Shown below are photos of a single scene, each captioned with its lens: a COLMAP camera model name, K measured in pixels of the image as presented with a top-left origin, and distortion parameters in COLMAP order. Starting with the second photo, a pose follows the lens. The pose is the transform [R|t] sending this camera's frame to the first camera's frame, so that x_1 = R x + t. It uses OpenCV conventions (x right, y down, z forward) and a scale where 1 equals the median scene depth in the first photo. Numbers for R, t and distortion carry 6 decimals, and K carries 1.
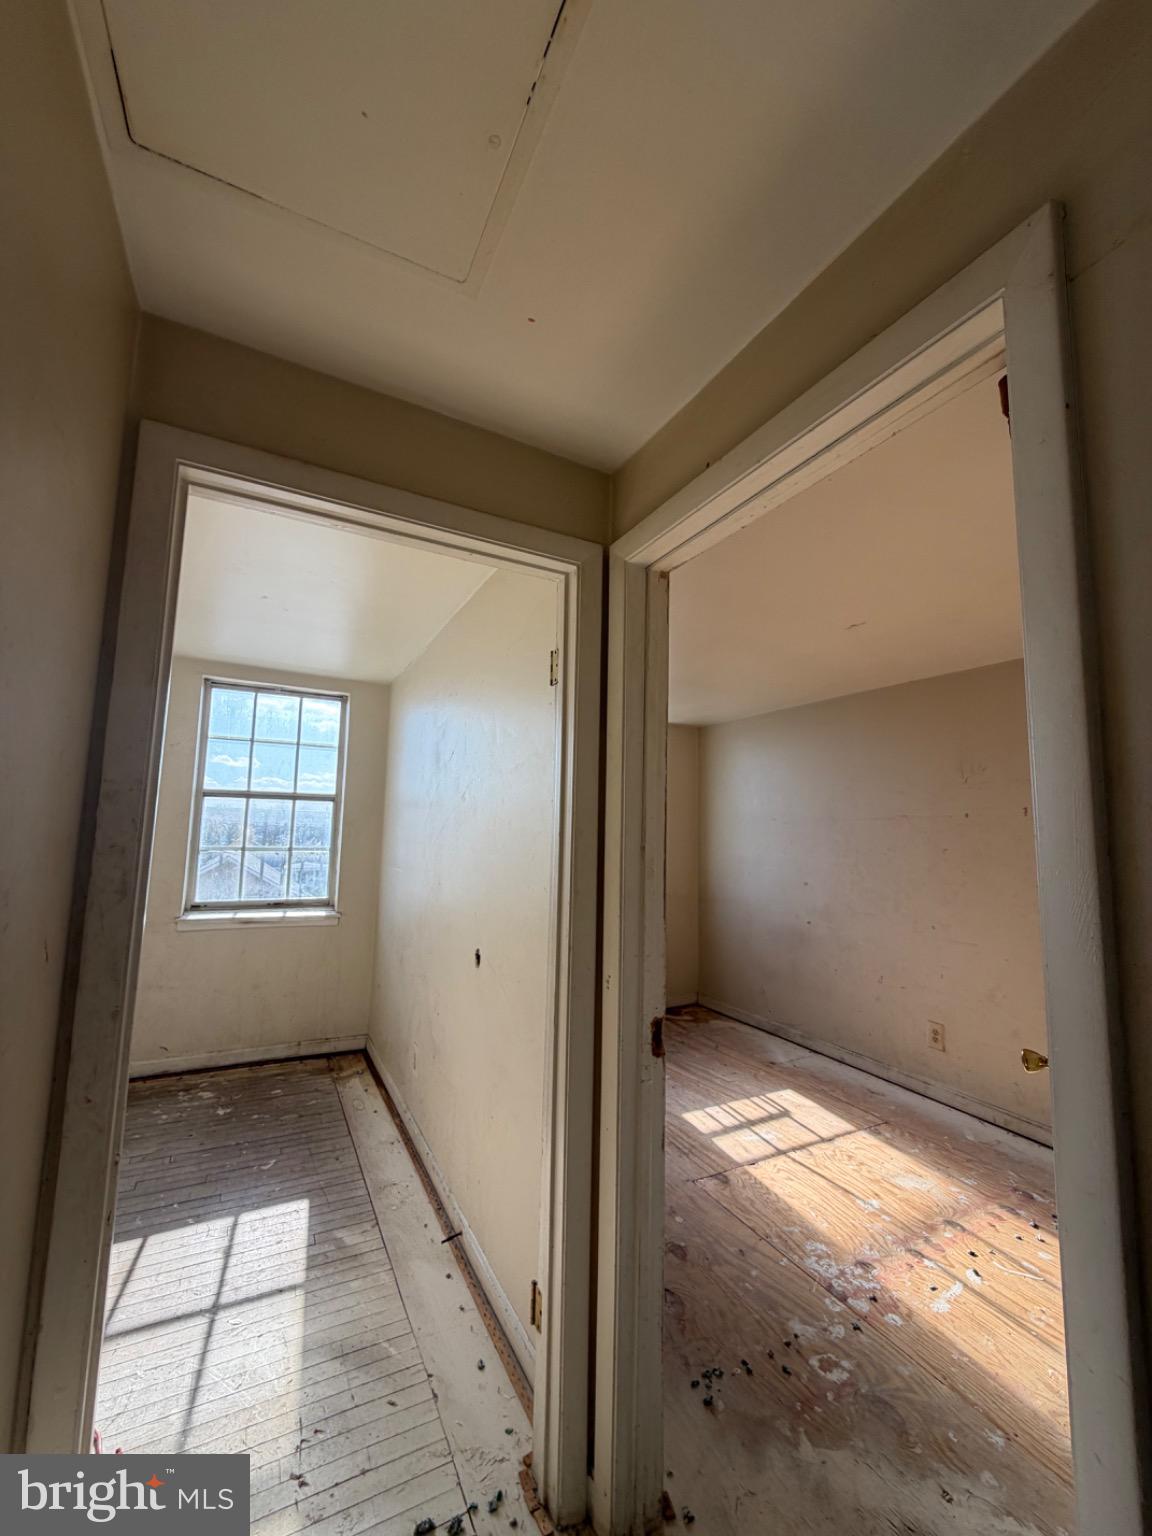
lens RADIAL K [[612.8, 0, 576.9], [0, 612.8, 764.0], [0, 0, 1]] dist [-0.002316, 0.000437]
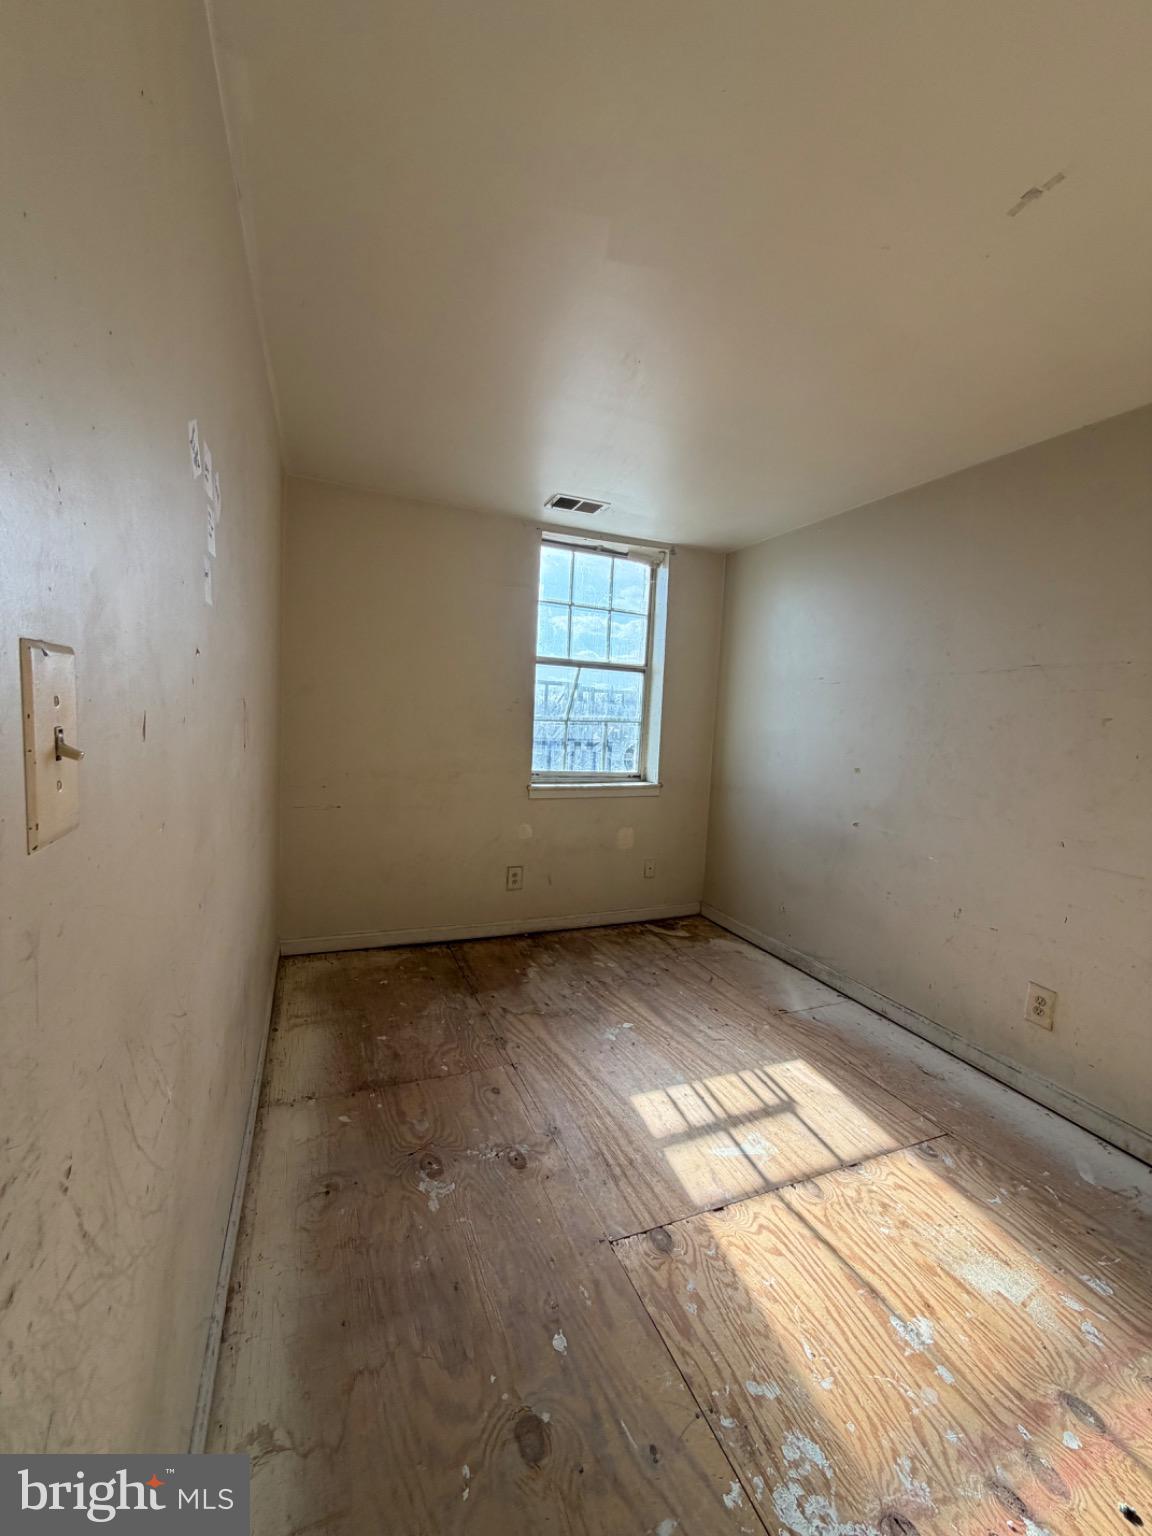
lens RADIAL K [[612.8, 0, 575.8], [0, 612.8, 770.8], [0, 0, 1]] dist [-0.002316, 0.000437]
pose [[0.996338, 0.034989, -0.078015, 0.155974], [-0.018929, 0.980058, 0.197810, 0.092115], [0.083381, -0.195609, 0.977131, 0.419633]]
